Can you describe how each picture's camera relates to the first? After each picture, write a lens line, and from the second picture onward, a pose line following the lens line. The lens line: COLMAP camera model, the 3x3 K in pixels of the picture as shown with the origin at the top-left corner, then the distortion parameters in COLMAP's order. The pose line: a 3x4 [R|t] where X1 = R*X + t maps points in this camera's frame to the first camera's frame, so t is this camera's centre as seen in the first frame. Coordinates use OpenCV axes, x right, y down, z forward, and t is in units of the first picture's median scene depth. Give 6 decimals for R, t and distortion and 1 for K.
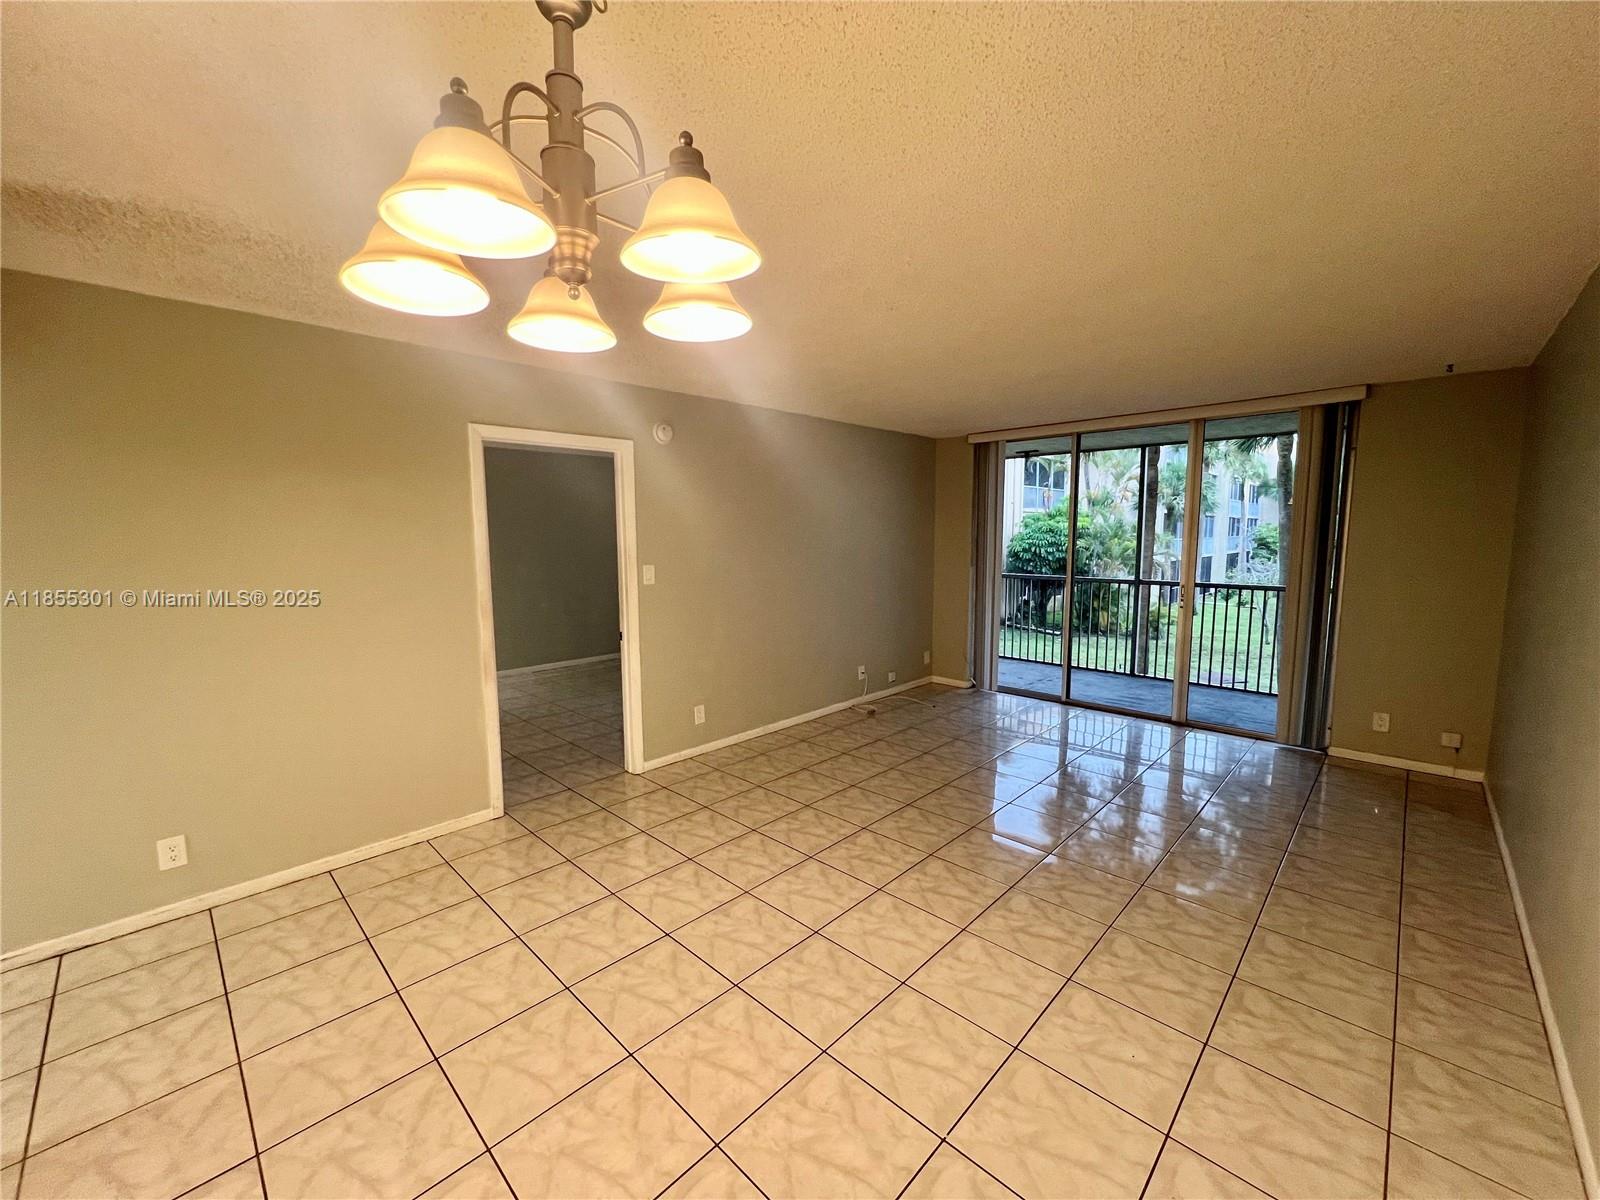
lens RADIAL K [[637.5, 0, 798.5], [0, 637.5, 601.1], [0, 0, 1]] dist [-0.002283, -0.000283]
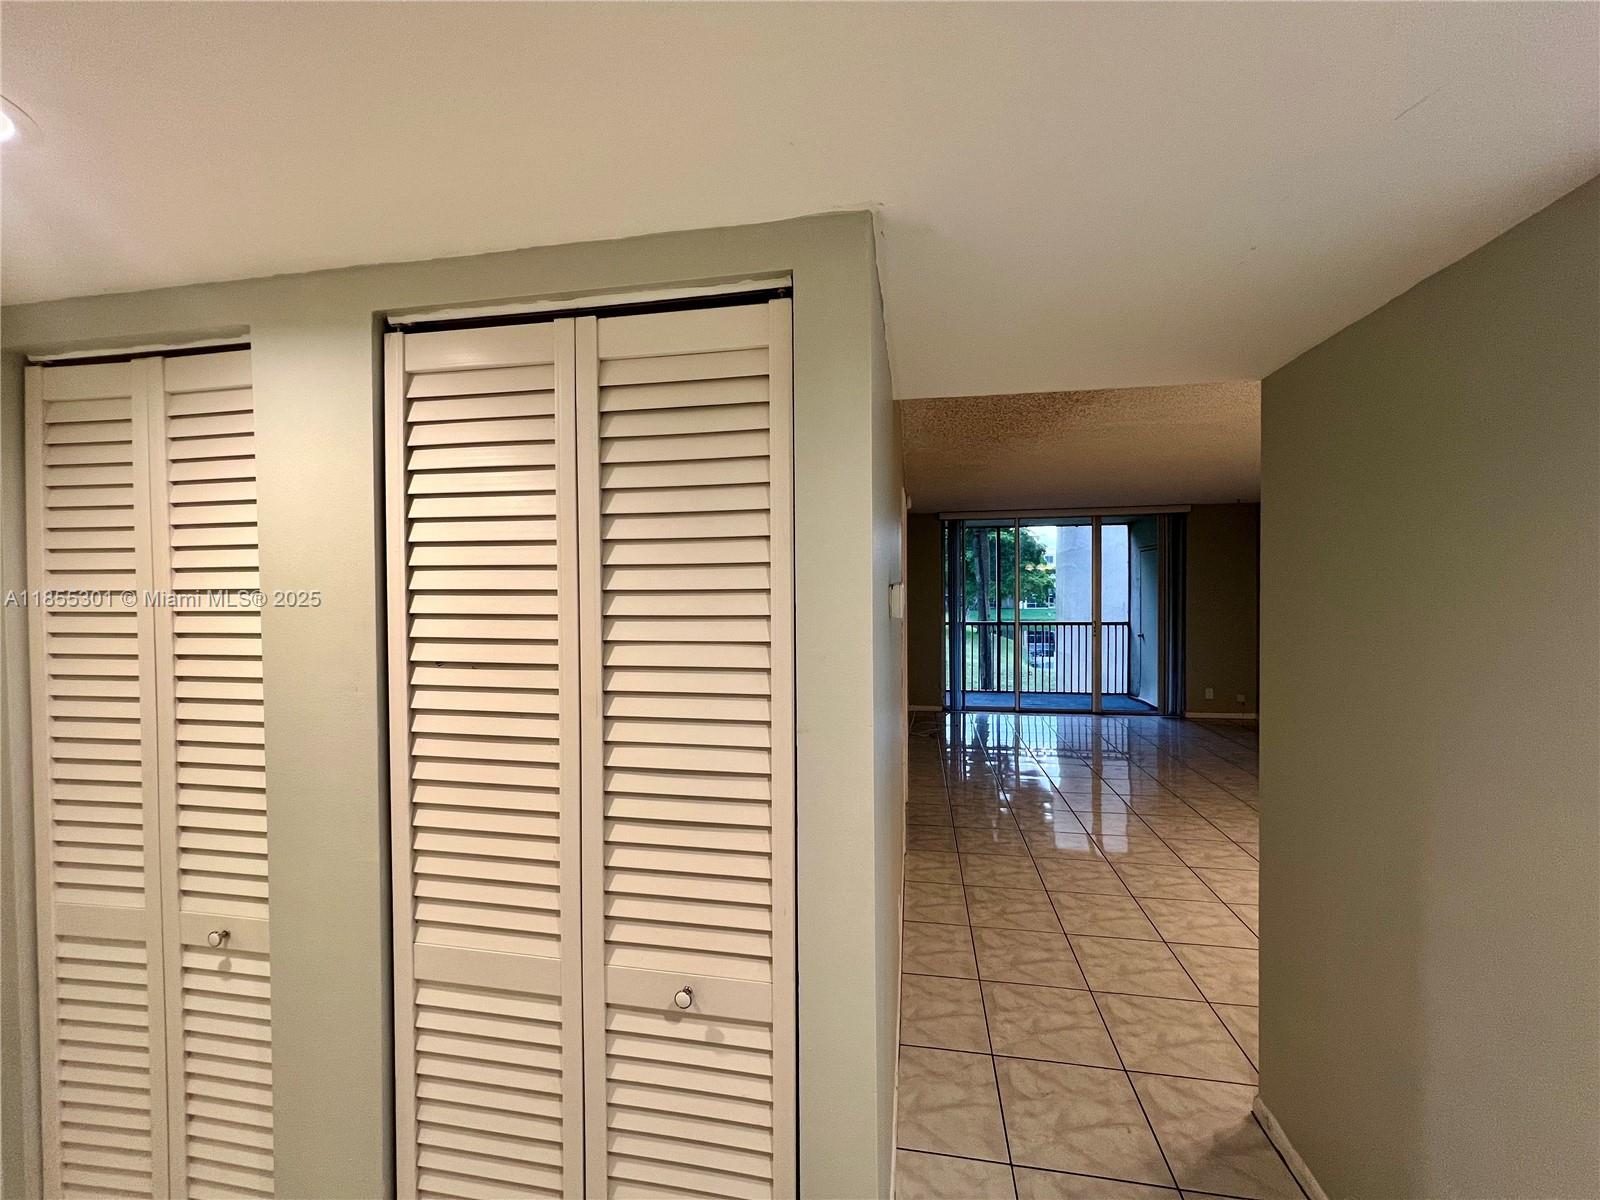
lens RADIAL K [[637.5, 0, 798.5], [0, 637.5, 601.1], [0, 0, 1]] dist [-0.002283, -0.000283]
pose [[0.827986, -0.007279, 0.560702, -0.815277], [0.058464, 0.995587, -0.073407, -0.001296], [-0.557693, 0.093561, 0.824757, 0.127027]]
